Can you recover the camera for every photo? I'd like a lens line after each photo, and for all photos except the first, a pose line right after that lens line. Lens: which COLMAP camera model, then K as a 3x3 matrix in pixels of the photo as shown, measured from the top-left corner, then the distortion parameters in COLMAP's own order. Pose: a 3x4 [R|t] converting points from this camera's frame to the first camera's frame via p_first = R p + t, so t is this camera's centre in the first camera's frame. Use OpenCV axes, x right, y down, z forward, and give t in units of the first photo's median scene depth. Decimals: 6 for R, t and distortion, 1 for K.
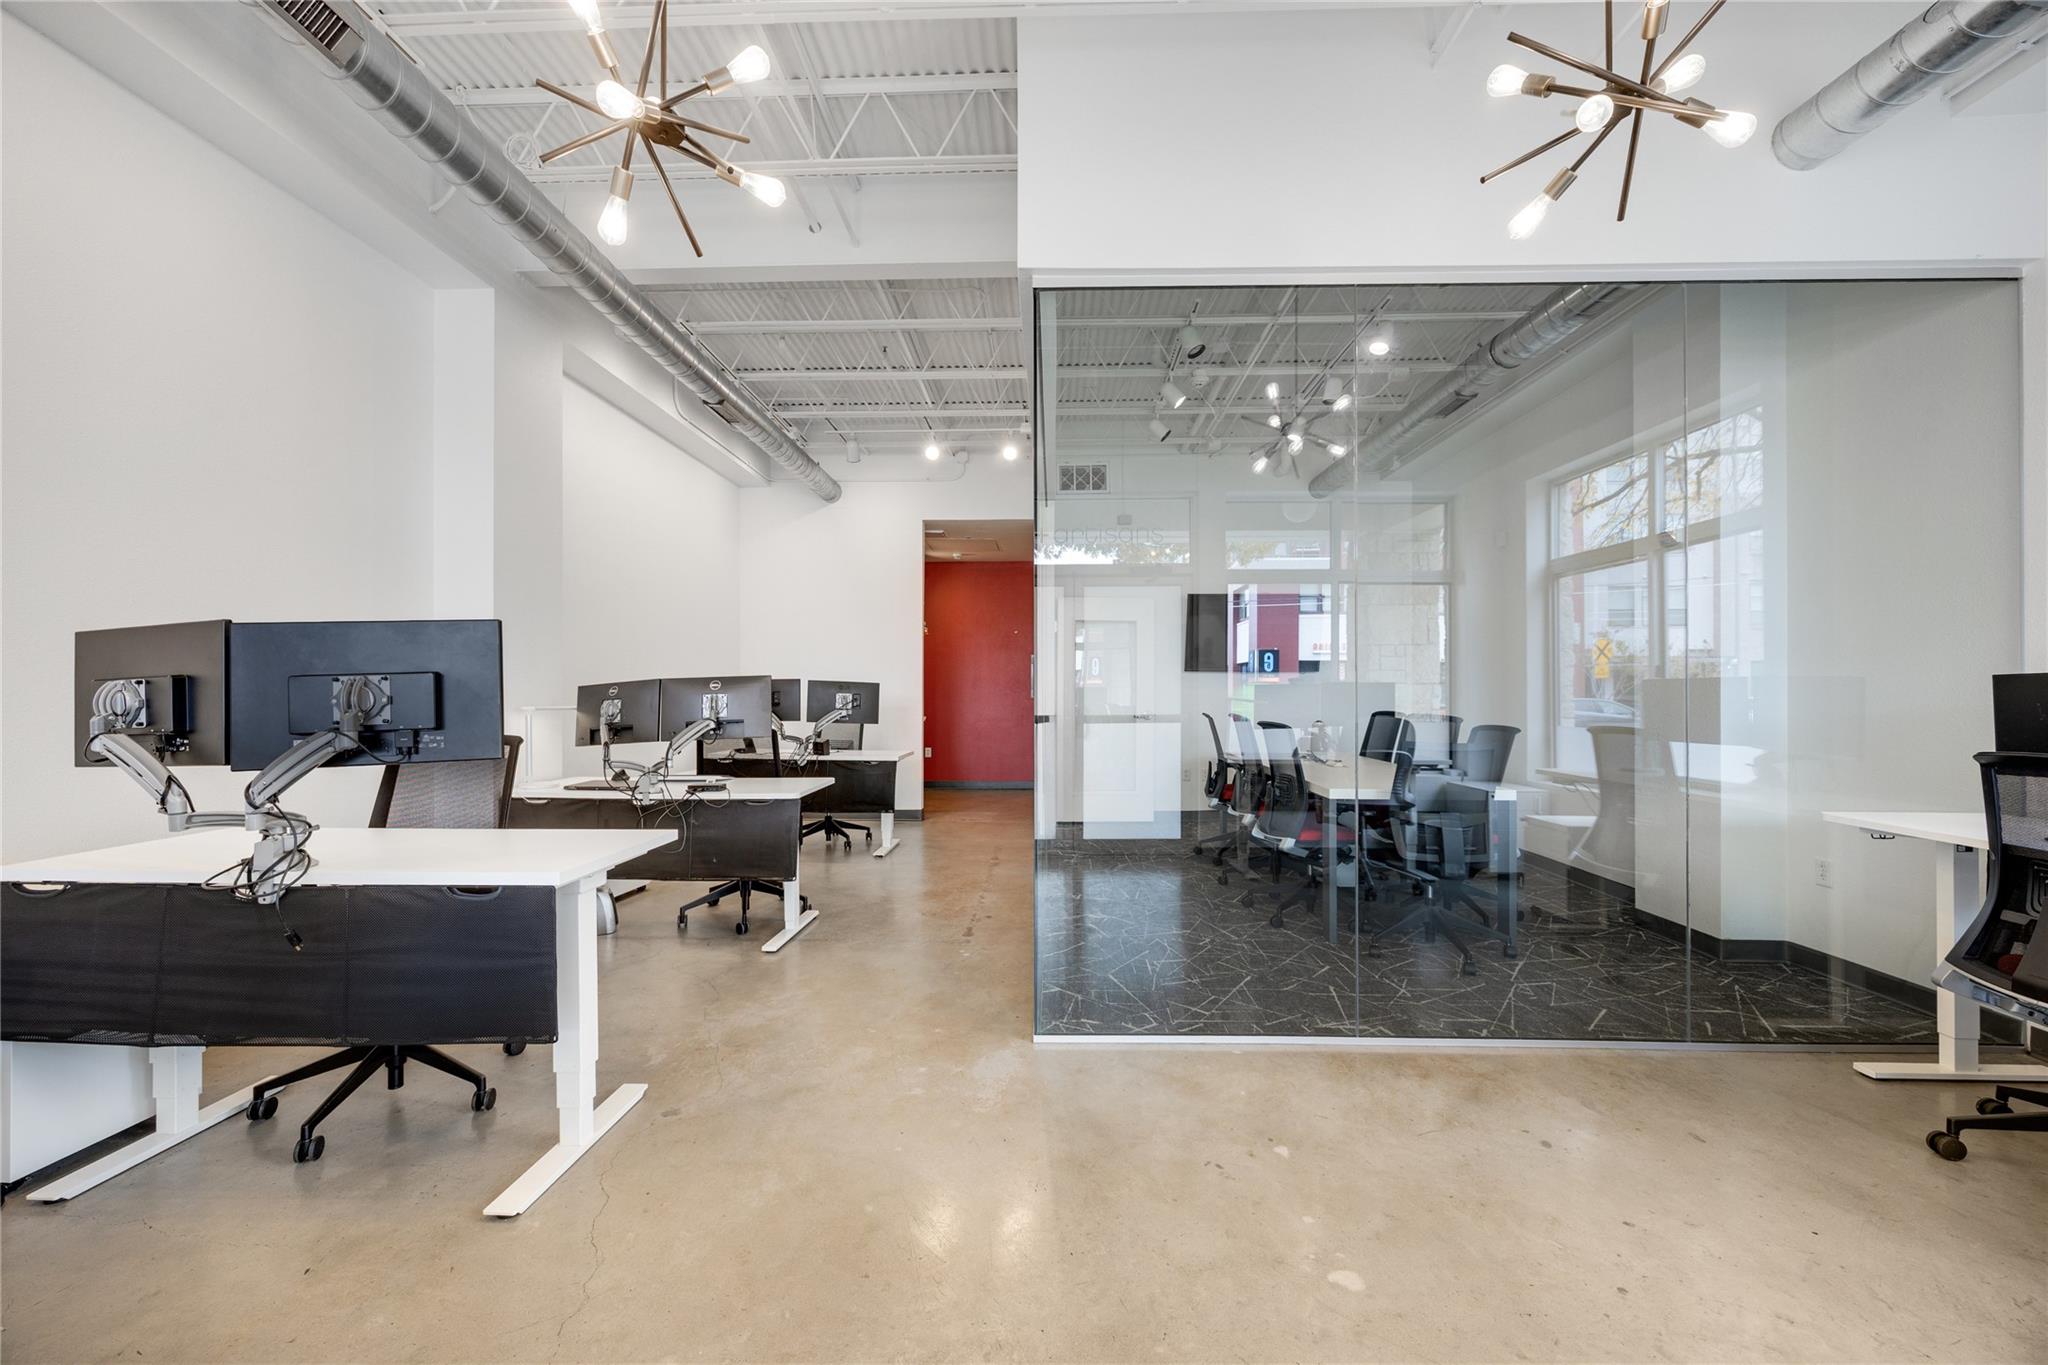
lens RADIAL K [[781.9, 0, 1024.0], [0, 781.9, 682.5], [0, 0, 1]] dist [0.000478, 0.000091]
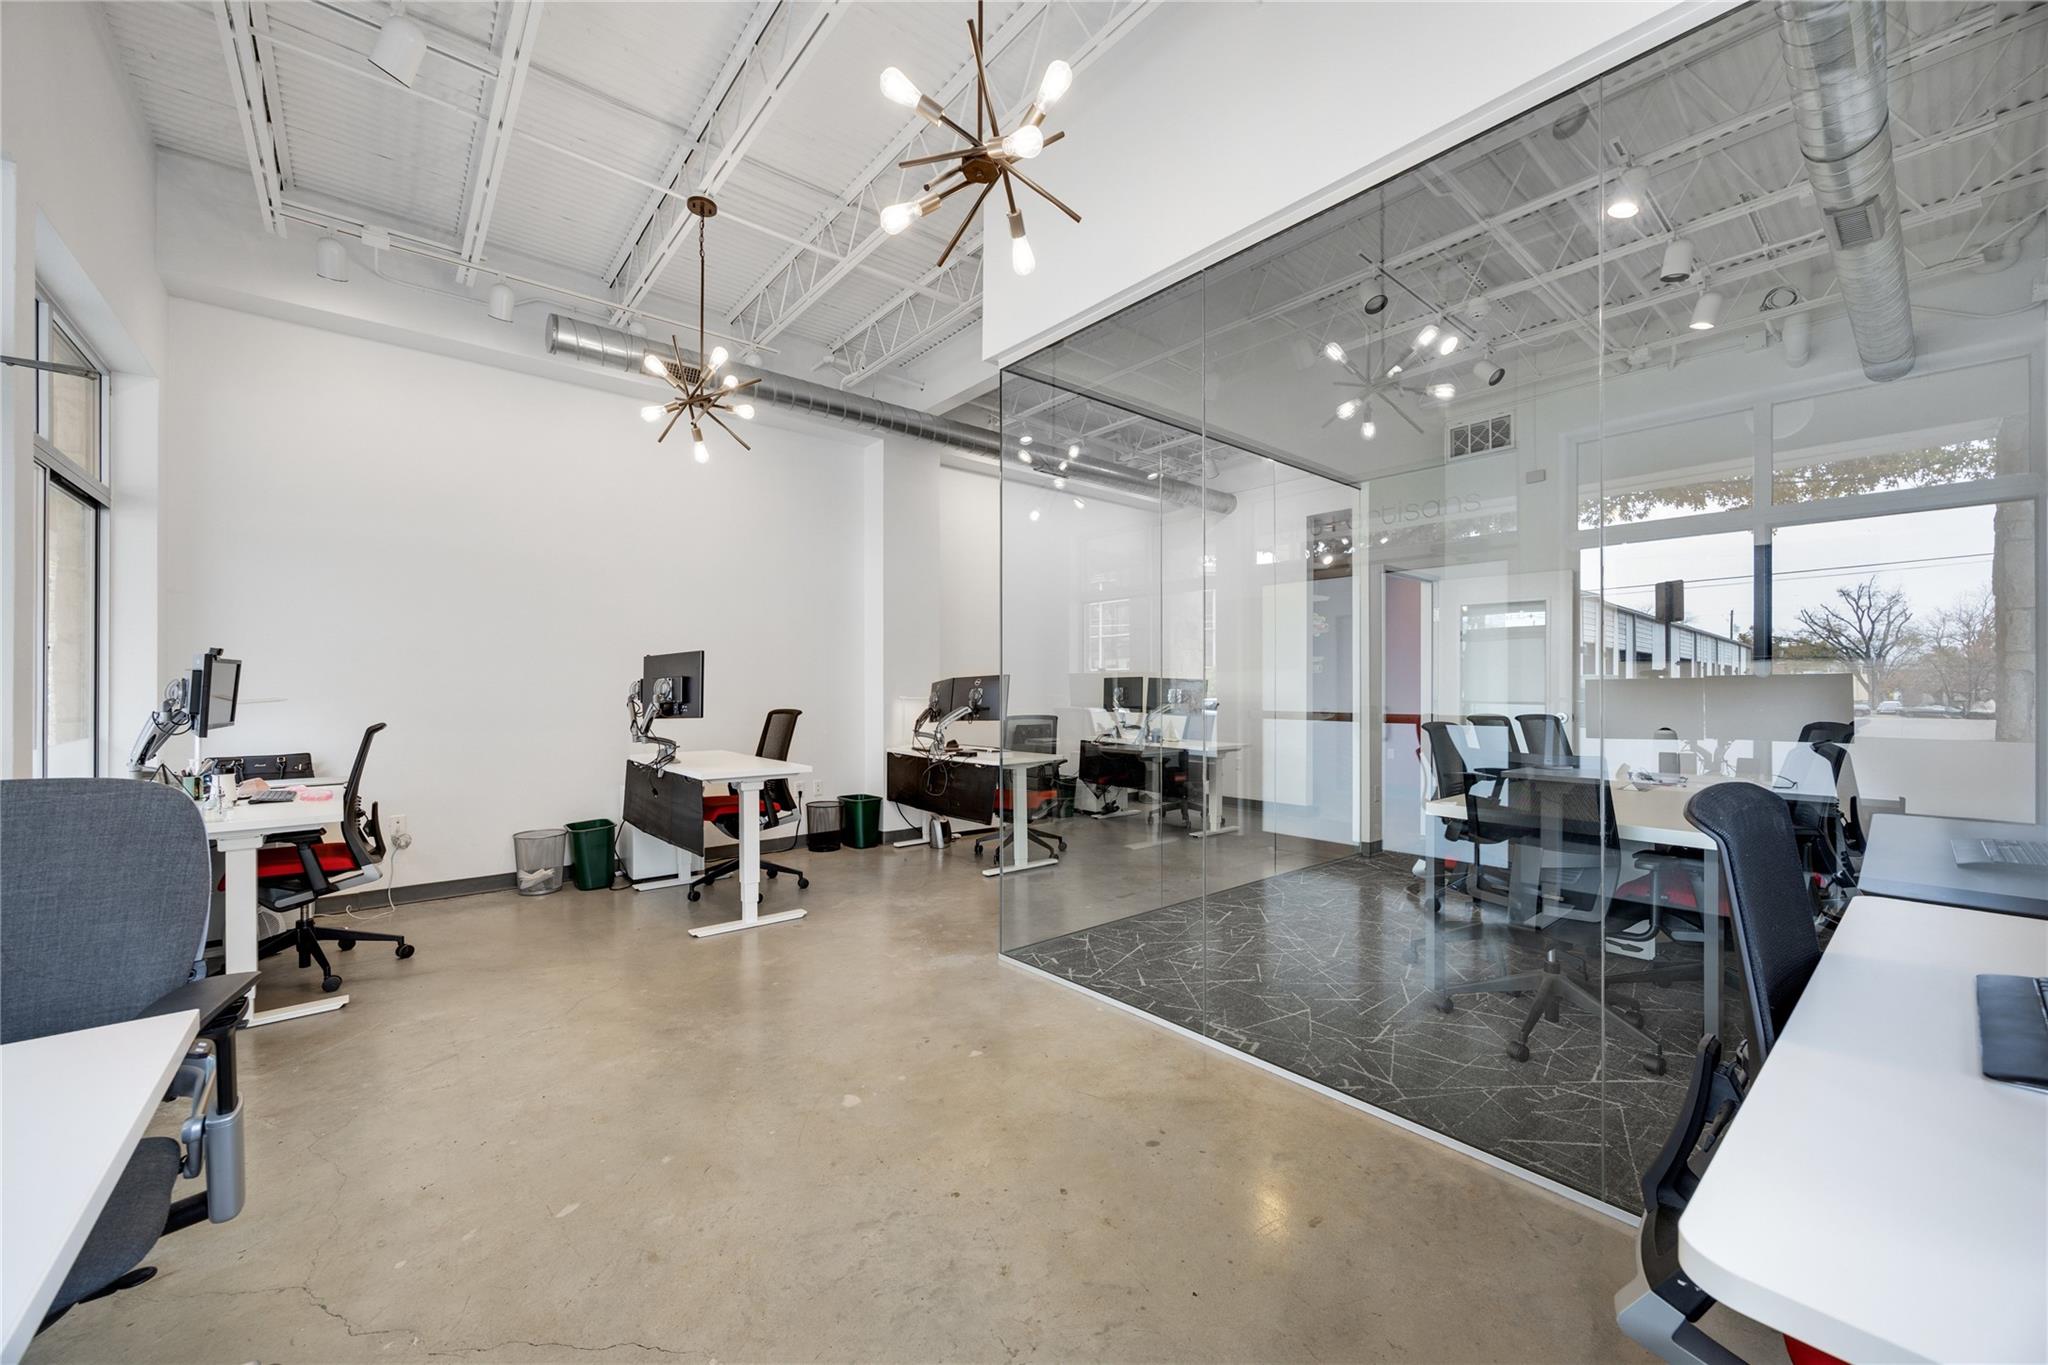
lens RADIAL K [[781.9, 0, 1024.0], [0, 781.9, 682.5], [0, 0, 1]] dist [0.000478, 0.000091]
pose [[0.673593, -0.001873, -0.739100, 0.942130], [0.002053, 0.999998, -0.000664, 0.010054], [0.739100, -0.001070, 0.673595, 0.163727]]
